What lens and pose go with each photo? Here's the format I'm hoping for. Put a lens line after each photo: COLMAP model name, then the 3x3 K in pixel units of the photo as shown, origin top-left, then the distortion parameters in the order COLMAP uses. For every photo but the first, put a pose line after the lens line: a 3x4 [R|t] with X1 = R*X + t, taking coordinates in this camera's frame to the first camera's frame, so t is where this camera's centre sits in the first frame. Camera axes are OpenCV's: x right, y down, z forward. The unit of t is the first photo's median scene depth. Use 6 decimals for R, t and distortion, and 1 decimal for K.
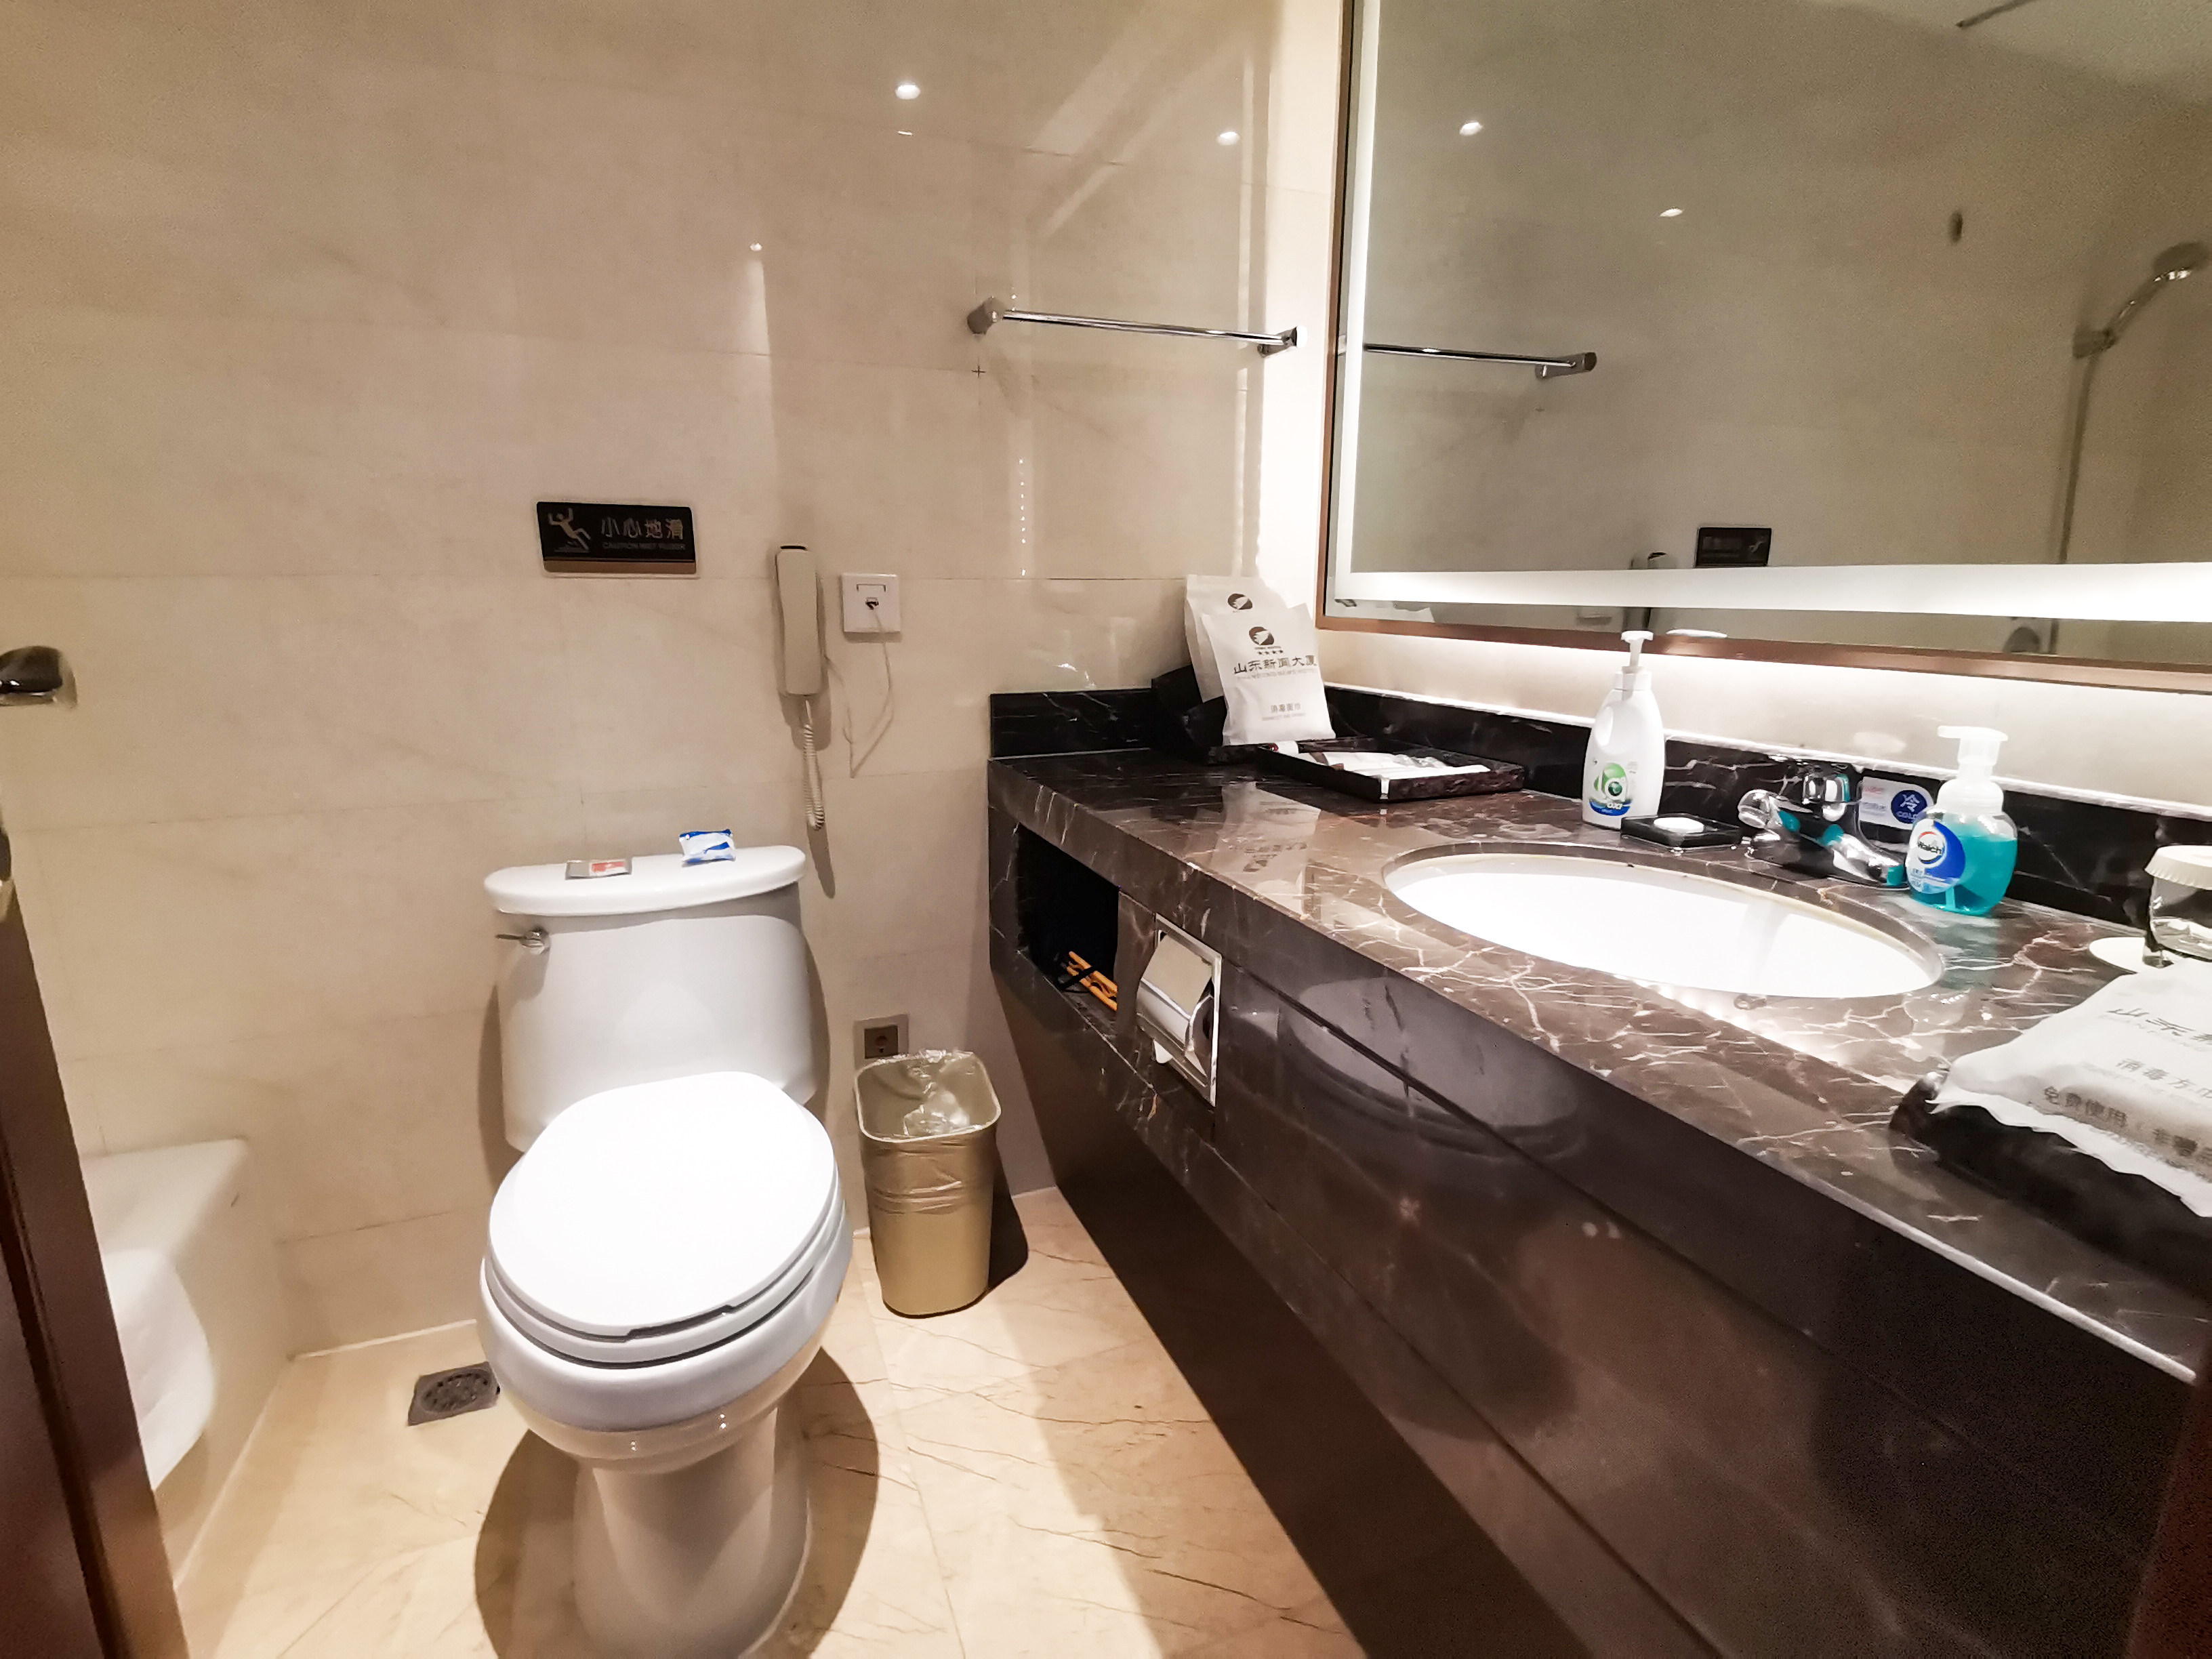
lens RADIAL K [[1084.8, 0, 1106.0], [0, 1084.8, 829.5], [0, 0, 1]] dist [0.039806, -0.000231]
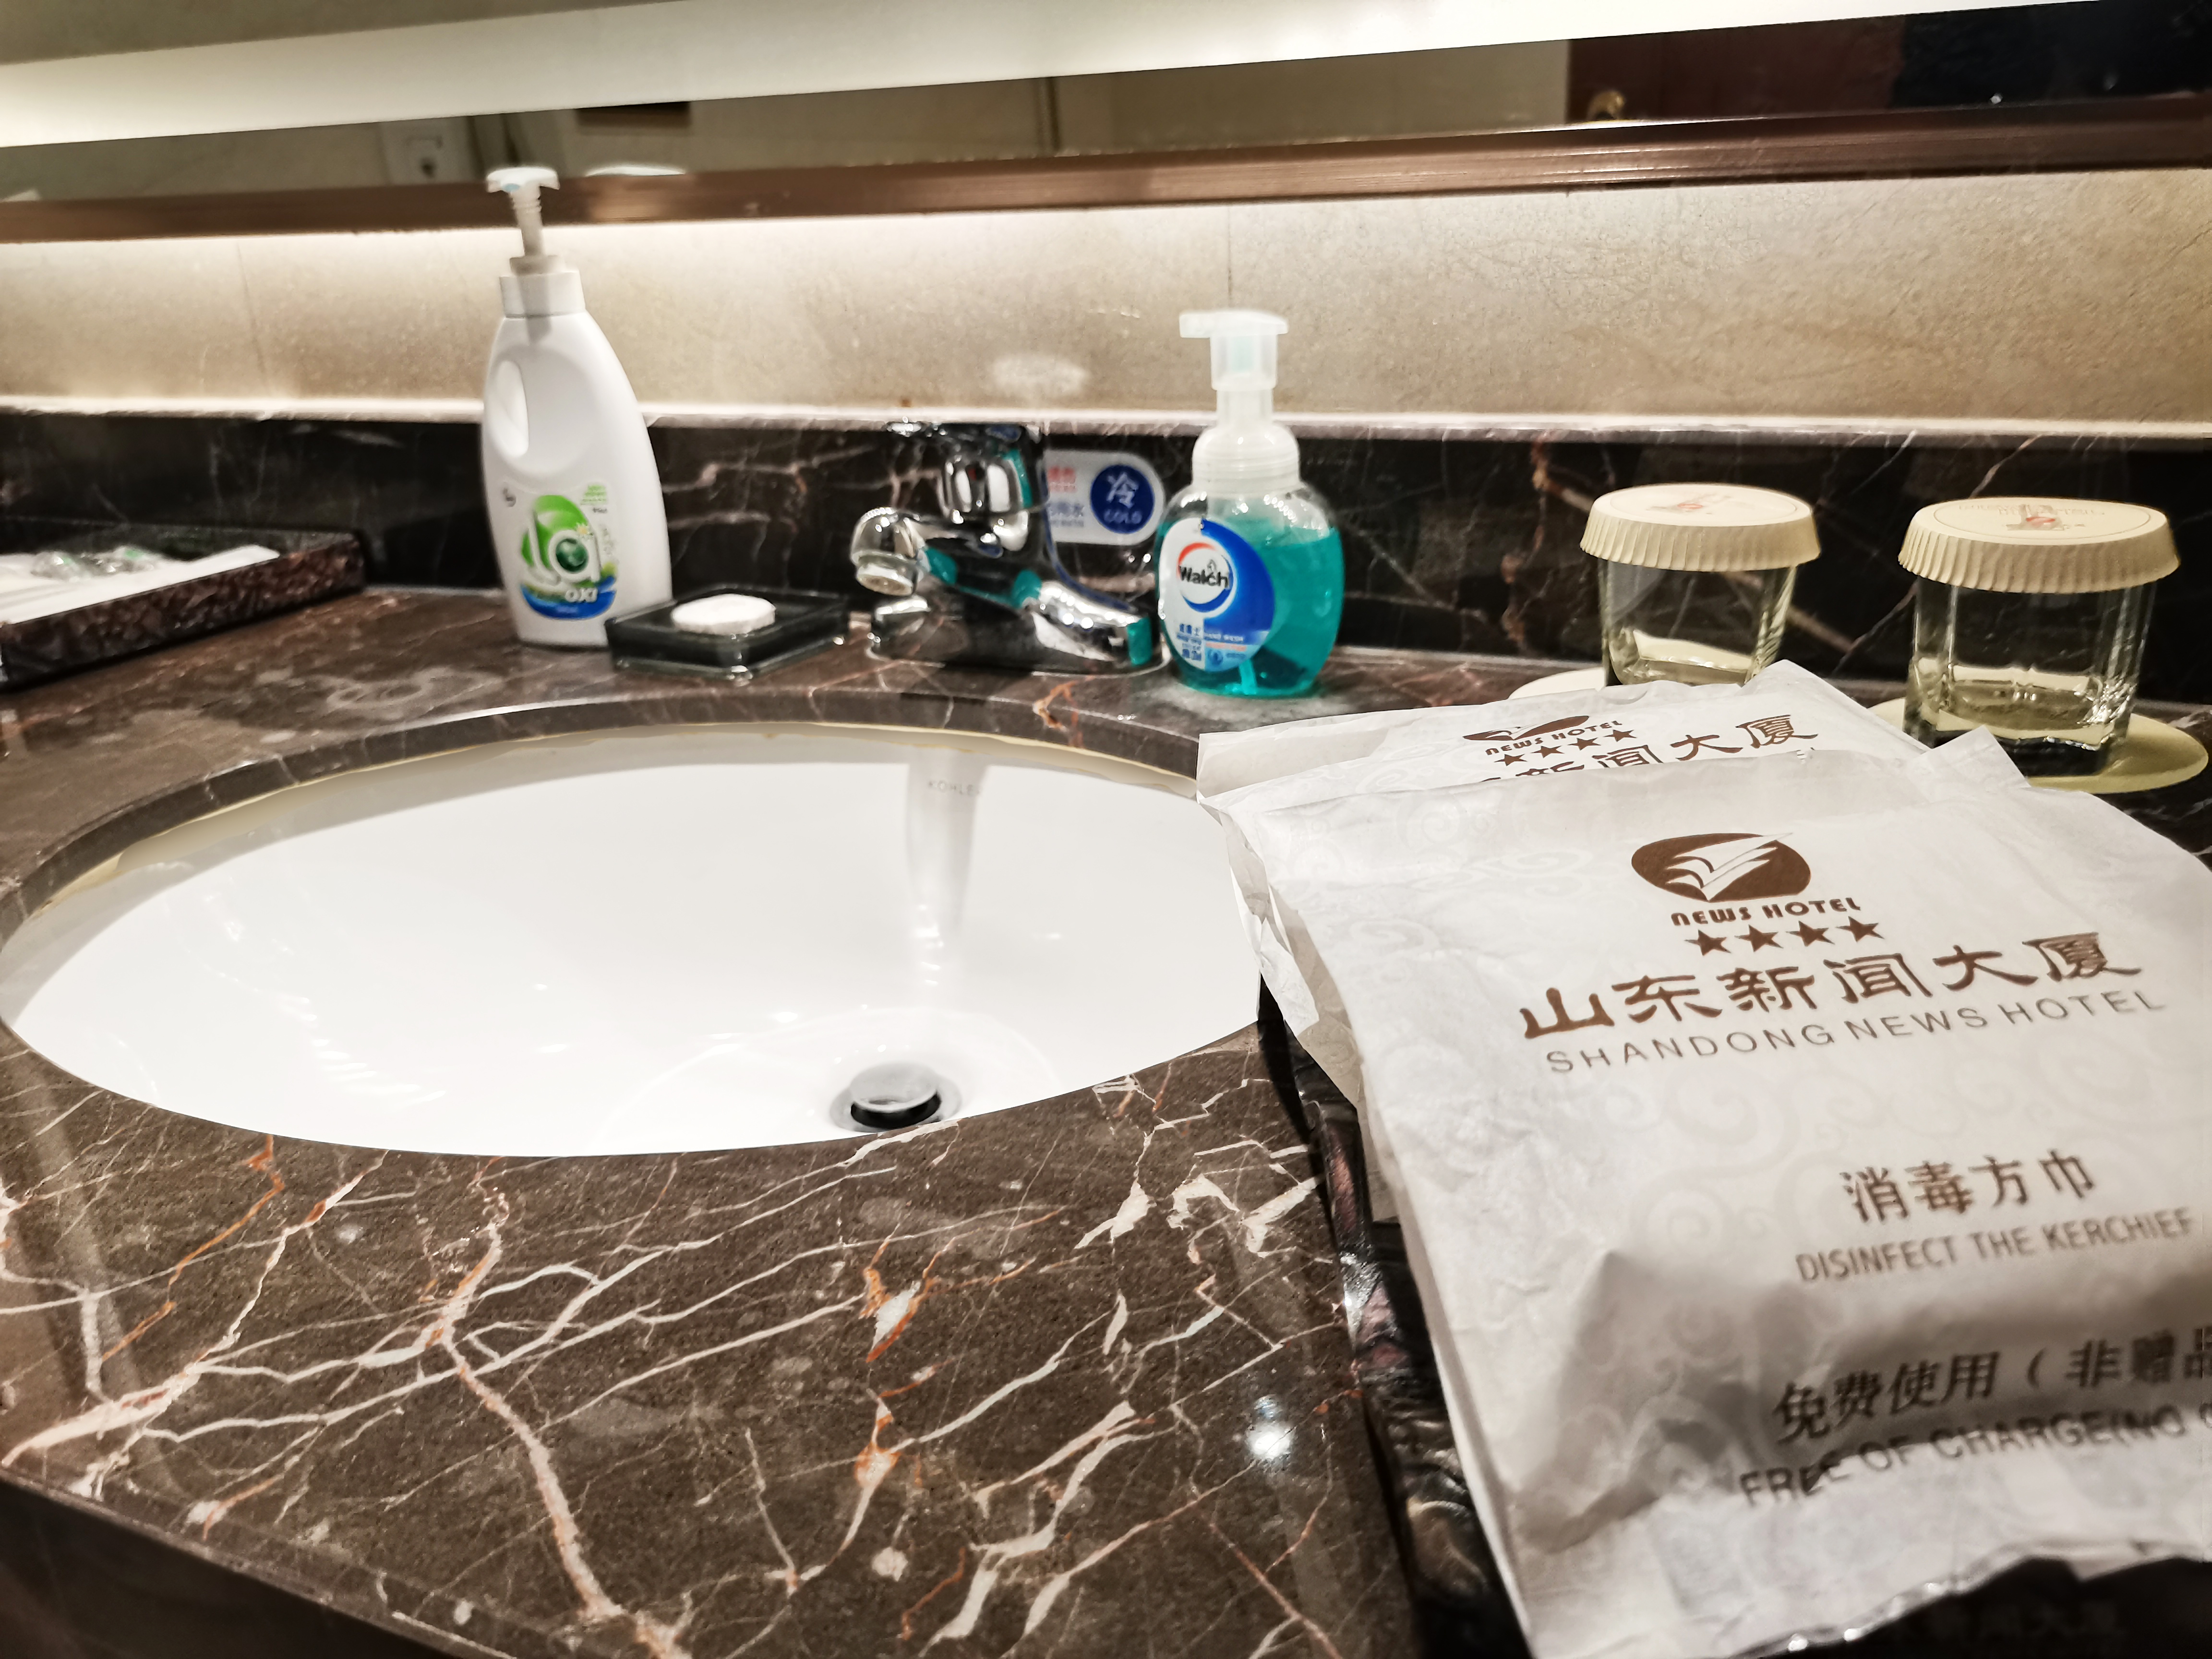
lens RADIAL K [[1705.0, 0, 1106.0], [0, 1705.0, 829.5], [0, 0, 1]] dist [0.054255, -0.093245]
pose [[0.717959, -0.271708, 0.640866, 0.184170], [0.193983, 0.962298, 0.190668, -0.024489], [-0.668510, -0.012574, 0.743597, 0.422511]]
